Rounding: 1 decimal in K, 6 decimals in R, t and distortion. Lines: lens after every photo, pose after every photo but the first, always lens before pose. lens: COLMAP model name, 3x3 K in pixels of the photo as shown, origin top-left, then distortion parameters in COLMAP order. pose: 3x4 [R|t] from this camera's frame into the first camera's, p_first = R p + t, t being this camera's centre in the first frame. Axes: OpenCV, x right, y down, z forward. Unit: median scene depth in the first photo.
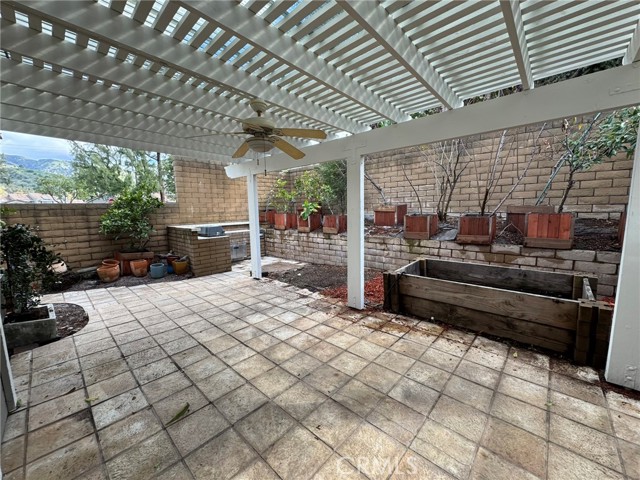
lens RADIAL K [[255.4, 0, 322.1], [0, 255.4, 237.4], [0, 0, 1]] dist [-0.002647, -0.000976]
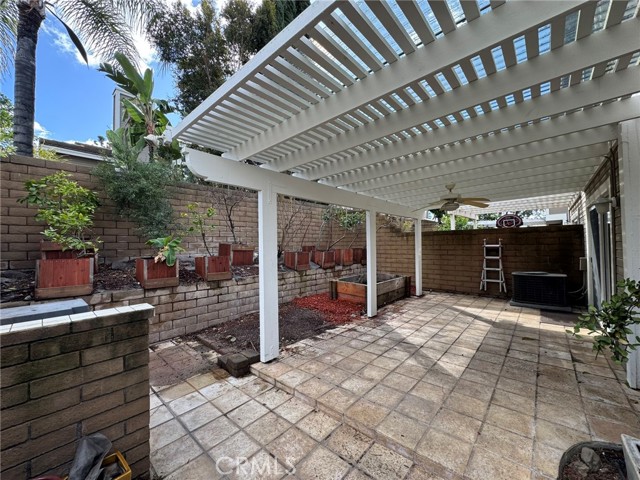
lens RADIAL K [[255.4, 0, 317.3], [0, 255.4, 238.9], [0, 0, 1]] dist [-0.002647, -0.000976]
pose [[-0.013409, 0.044418, 0.998923, -1.098196], [0.124192, 0.991351, -0.042414, -0.103308], [-0.992168, 0.123490, -0.018809, 1.099905]]
